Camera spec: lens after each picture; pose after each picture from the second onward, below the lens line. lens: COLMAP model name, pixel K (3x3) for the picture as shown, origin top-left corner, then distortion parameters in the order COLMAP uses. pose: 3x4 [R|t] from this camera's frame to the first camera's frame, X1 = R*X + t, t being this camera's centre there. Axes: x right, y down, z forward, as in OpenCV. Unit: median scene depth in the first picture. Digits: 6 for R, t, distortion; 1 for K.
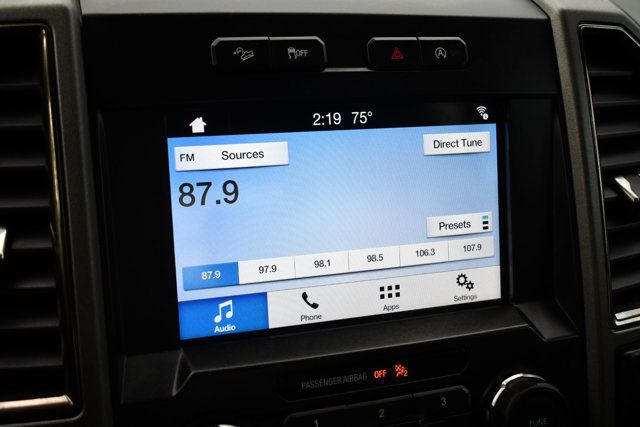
lens RADIAL K [[840.7, 0, 324.9], [0, 840.7, 213.2], [0, 0, 1]] dist [-0.050464, 0.000000]
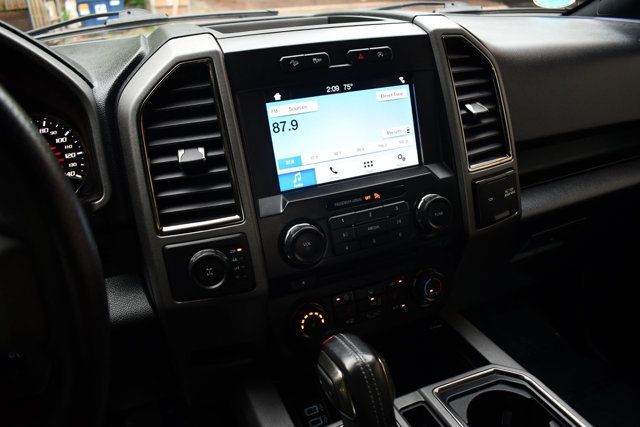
lens RADIAL K [[494.7, 0, 316.4], [0, 494.7, 213.9], [0, 0, 1]] dist [-0.104902, 0.015404]
pose [[0.994230, -0.105559, -0.019106, -0.052081], [0.106814, 0.990612, 0.085312, 0.103834], [0.009921, -0.086861, 0.996171, -0.342219]]
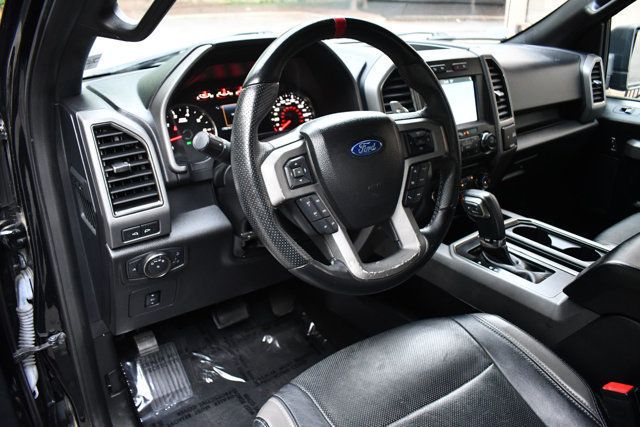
lens RADIAL K [[494.7, 0, 314.5], [0, 494.7, 210.6], [0, 0, 1]] dist [-0.104902, 0.015404]
pose [[0.965693, -0.152379, 0.210280, -1.415022], [0.135657, 0.986488, 0.091861, 0.249748], [-0.221436, -0.060184, 0.973316, -1.558401]]
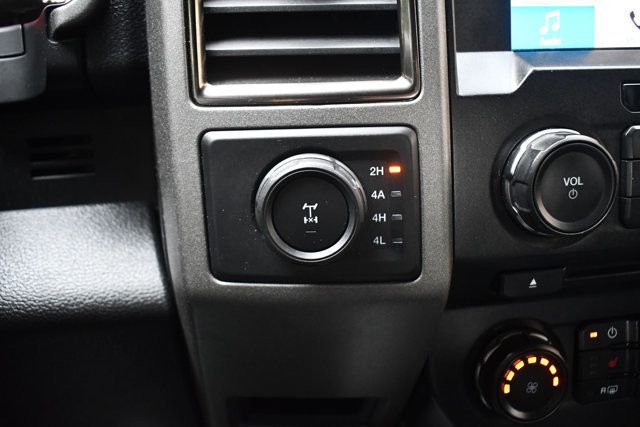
lens RADIAL K [[609.1, 0, 321.6], [0, 609.1, 216.2], [0, 0, 1]] dist [-0.068642, 0.000000]
pose [[0.980873, 0.034958, -0.191486, -0.229636], [-0.014788, 0.994281, 0.105769, 0.258425], [0.194089, -0.100915, 0.975780, 0.285690]]
